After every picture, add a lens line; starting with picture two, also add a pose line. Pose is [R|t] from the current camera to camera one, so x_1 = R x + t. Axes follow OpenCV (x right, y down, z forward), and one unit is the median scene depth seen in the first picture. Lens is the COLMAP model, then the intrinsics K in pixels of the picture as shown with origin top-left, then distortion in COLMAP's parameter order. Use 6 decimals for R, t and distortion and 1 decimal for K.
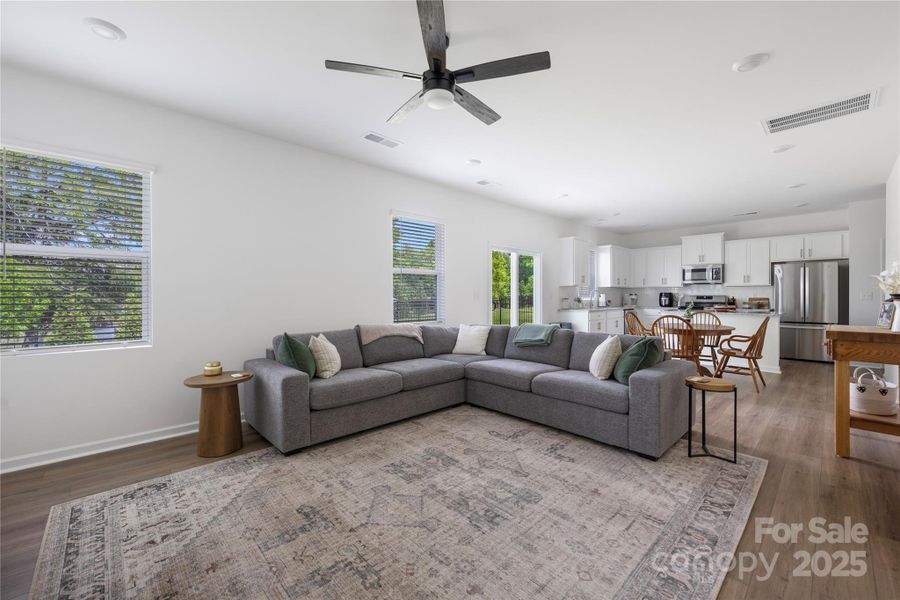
lens RADIAL K [[366.2, 0, 450.0], [0, 366.2, 300.0], [0, 0, 1]] dist [-0.001843, -0.000001]
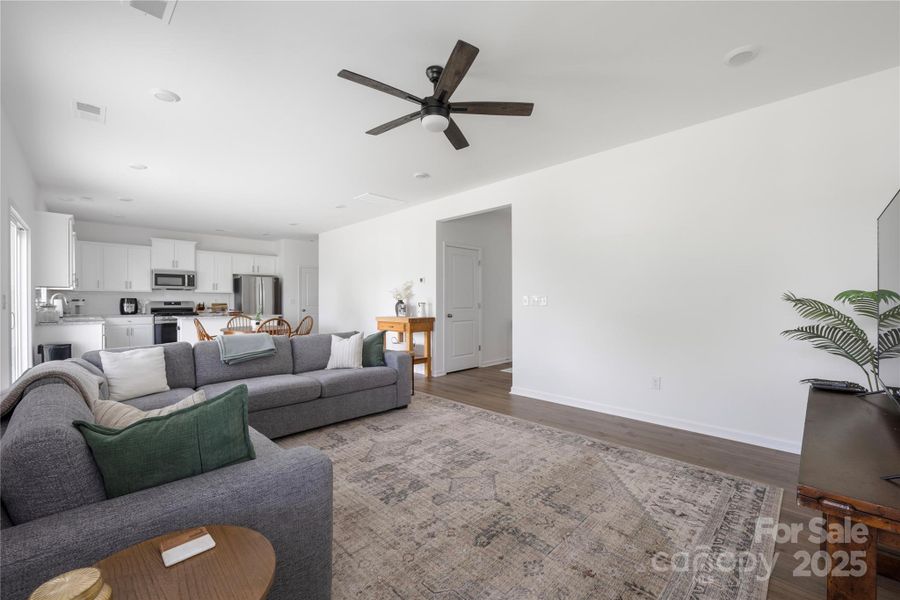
lens RADIAL K [[366.2, 0, 450.0], [0, 366.2, 300.0], [0, 0, 1]] dist [-0.001843, -0.000001]
pose [[-0.027537, 0.003701, 0.999614, -0.758513], [0.012773, 0.999913, -0.003350, -0.006572], [-0.999539, 0.012676, -0.027582, 0.645943]]
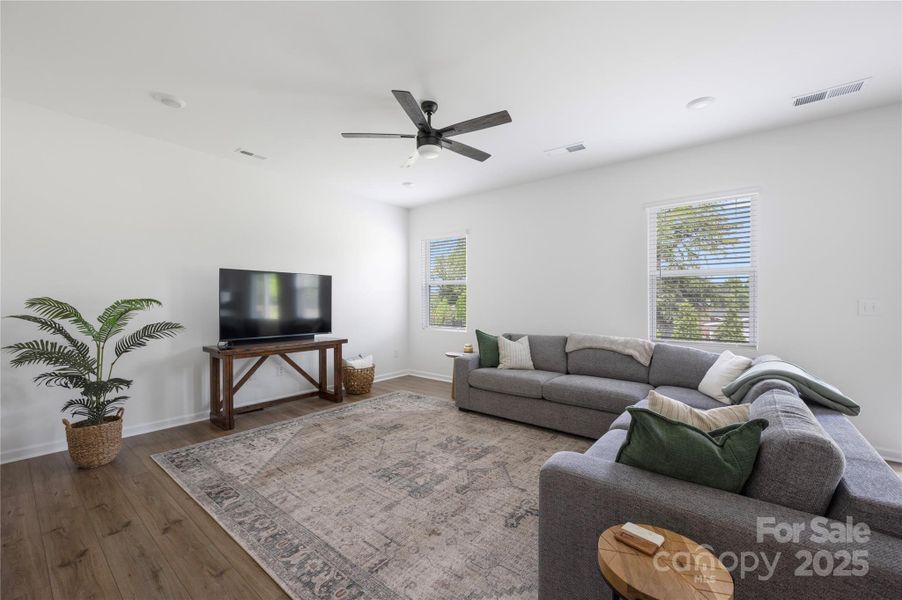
lens RADIAL K [[358.7, 0, 449.3], [0, 358.7, 312.0], [0, 0, 1]] dist [-0.001311, -0.000069]
pose [[0.139130, 0.029283, -0.989841, 0.792138], [-0.012148, 0.999538, 0.027863, -0.017078], [0.990200, 0.008148, 0.139422, 0.586035]]
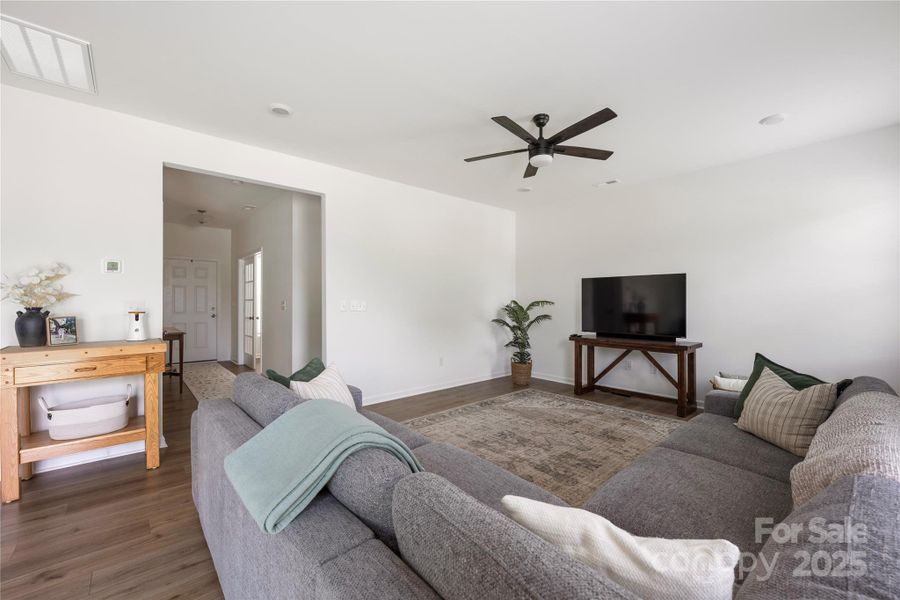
lens RADIAL K [[372.8, 0, 447.7], [0, 372.8, 297.6], [0, 0, 1]] dist [0.002645, 0.000085]
pose [[-0.999420, 0.004737, 0.033733, 0.175353], [0.004842, 0.999984, 0.003009, -0.034791], [-0.033718, 0.003171, -0.999426, 1.567569]]
